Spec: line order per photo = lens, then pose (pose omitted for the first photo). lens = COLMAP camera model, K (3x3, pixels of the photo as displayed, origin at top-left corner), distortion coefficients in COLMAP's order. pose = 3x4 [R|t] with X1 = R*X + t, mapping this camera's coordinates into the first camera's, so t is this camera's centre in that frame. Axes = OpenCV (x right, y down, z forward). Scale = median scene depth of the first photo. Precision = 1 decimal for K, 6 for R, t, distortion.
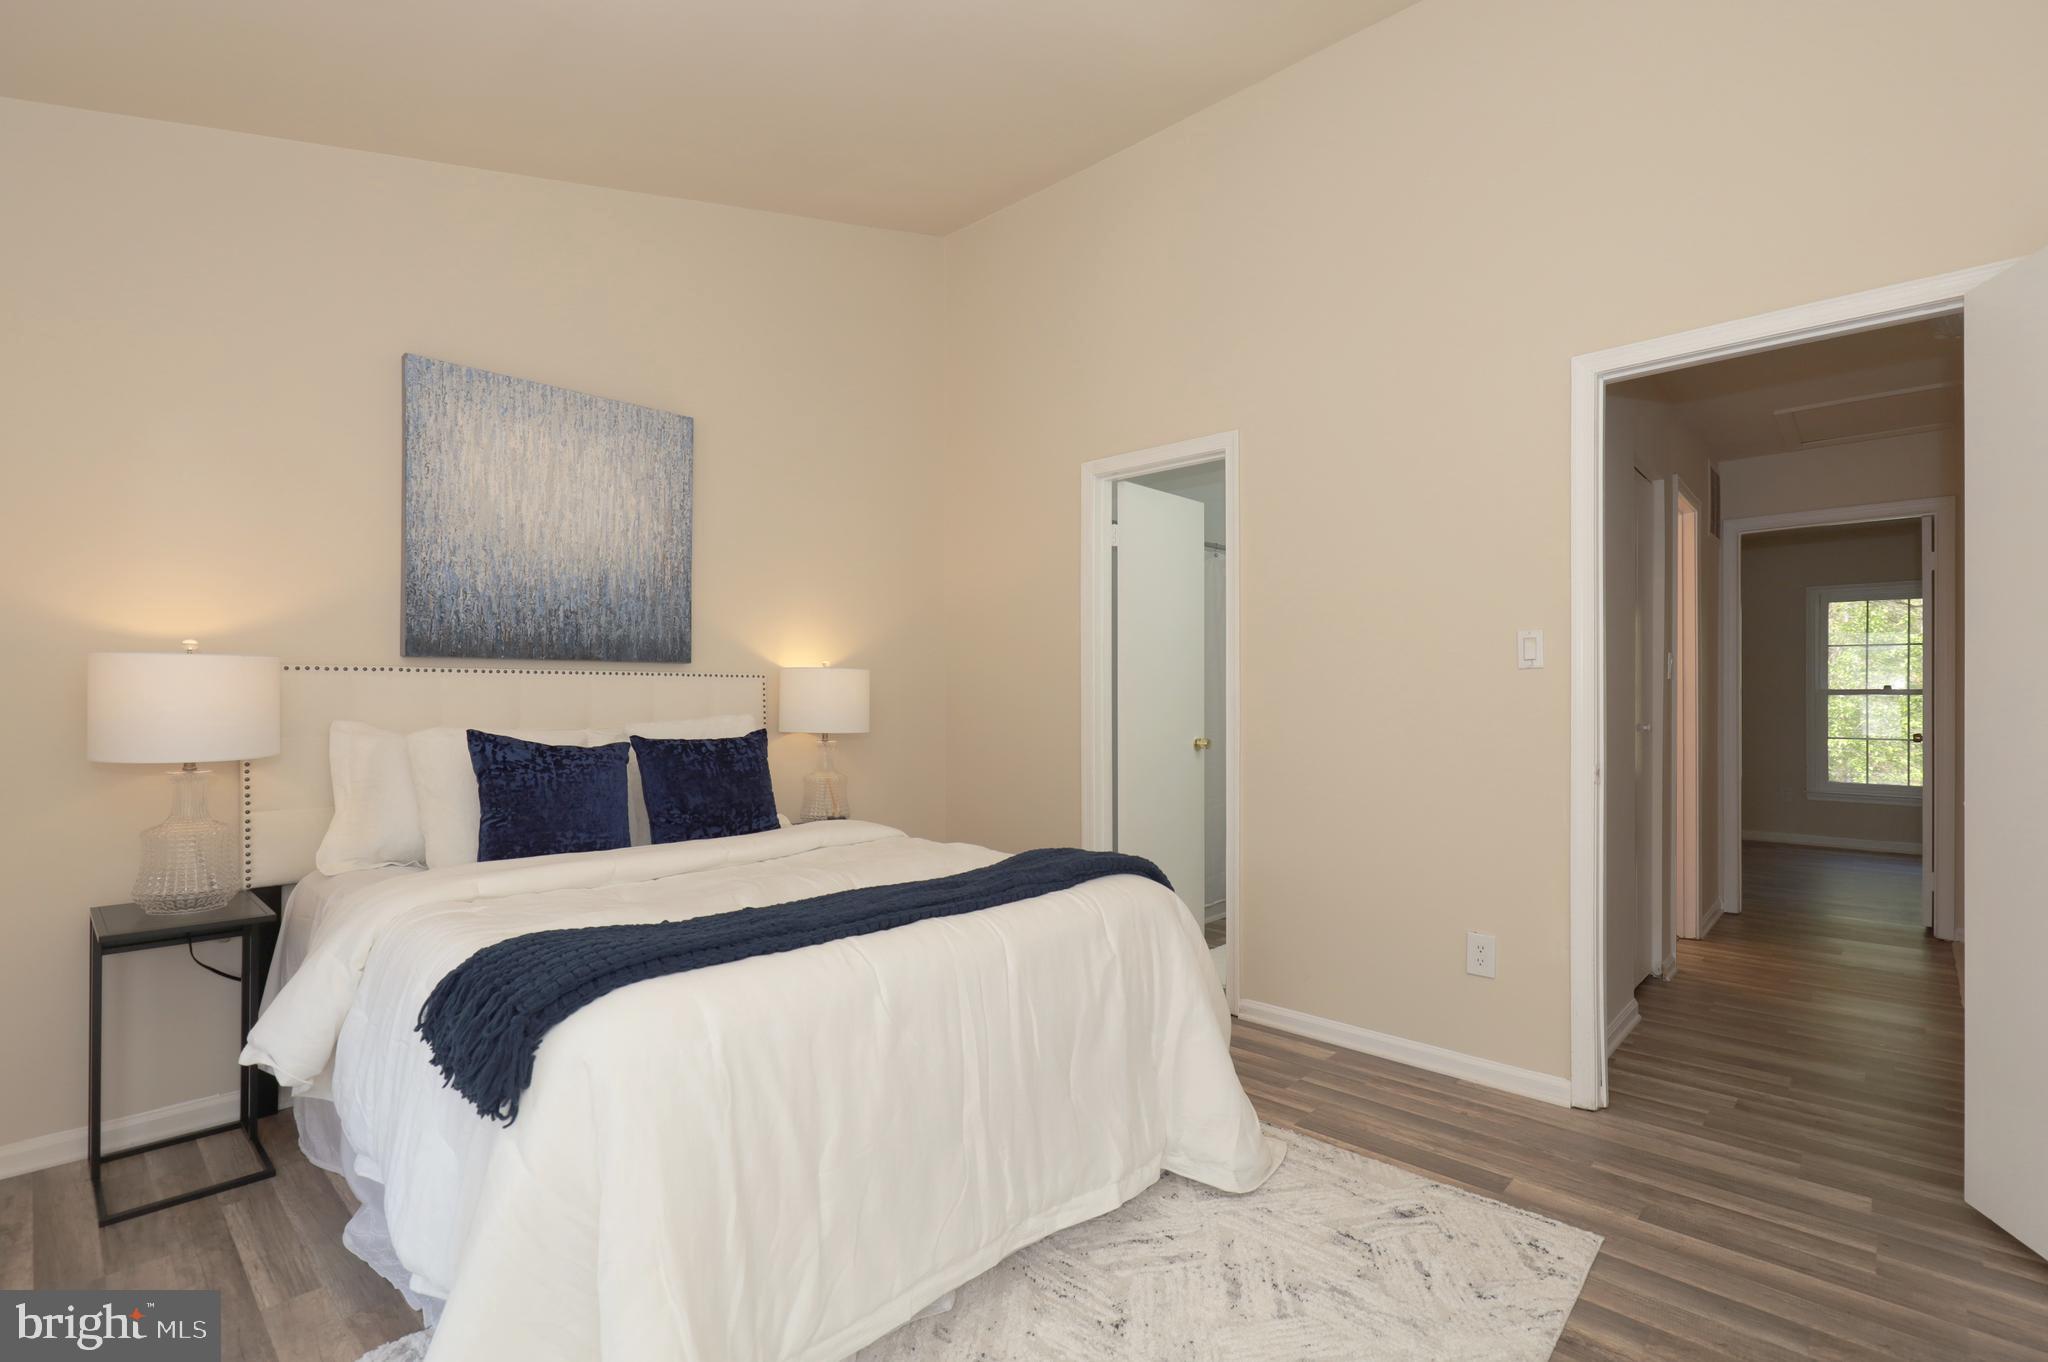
lens RADIAL K [[932.0, 0, 1034.9], [0, 932.0, 711.6], [0, 0, 1]] dist [0.002285, 0.000757]
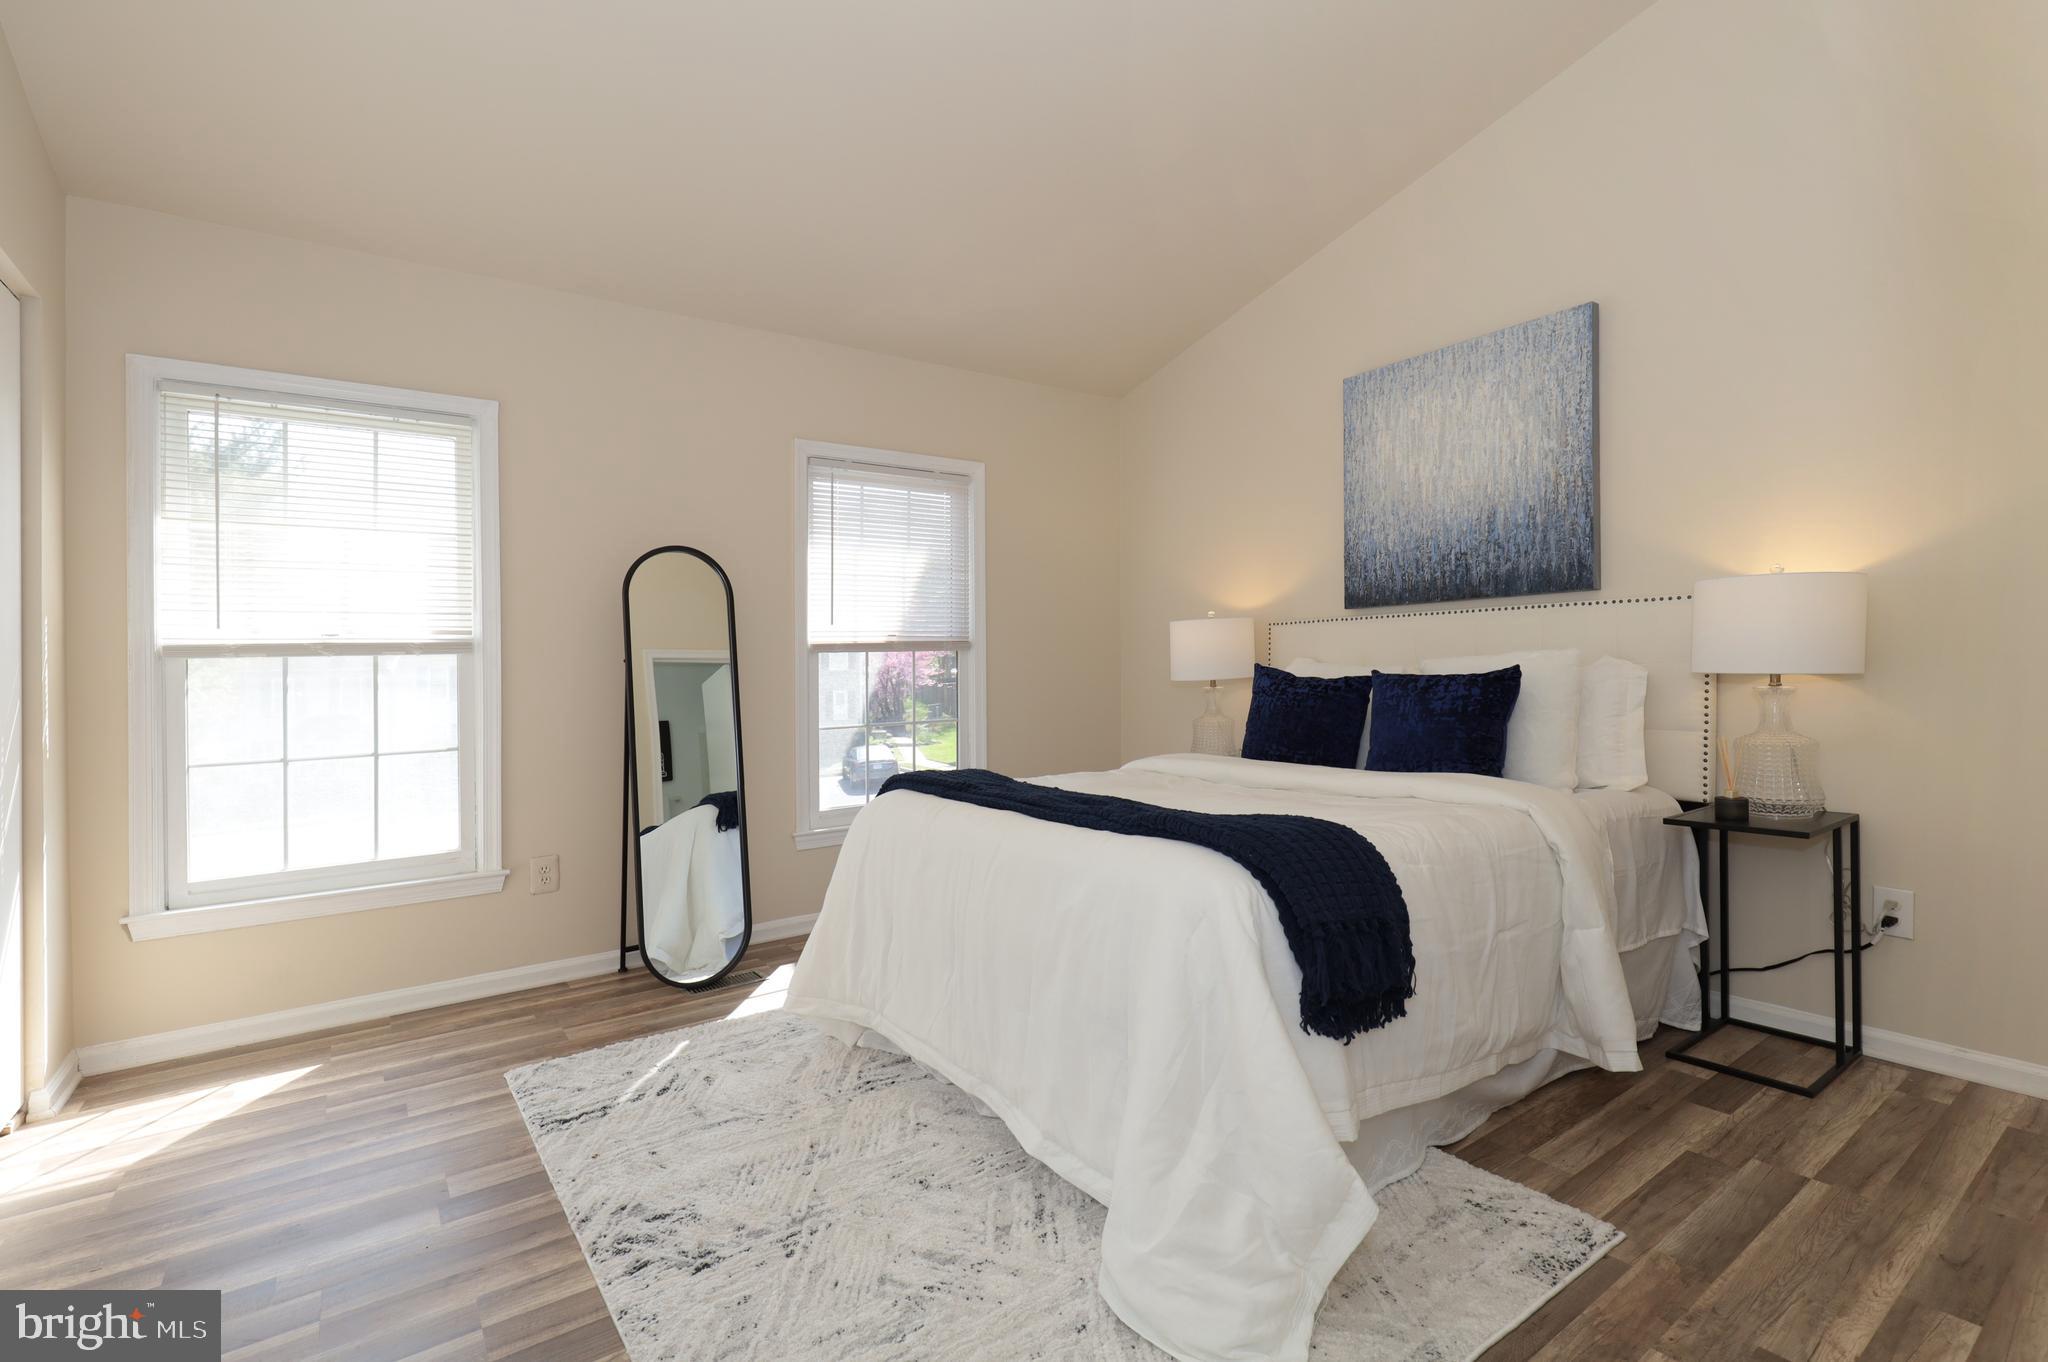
lens RADIAL K [[932.0, 0, 1022.2], [0, 932.0, 666.1], [0, 0, 1]] dist [0.002285, 0.000757]
pose [[-0.199391, 0.003297, -0.979914, 0.628632], [0.006850, 0.999975, 0.001971, 0.014226], [0.979896, -0.006319, -0.199408, 0.720860]]
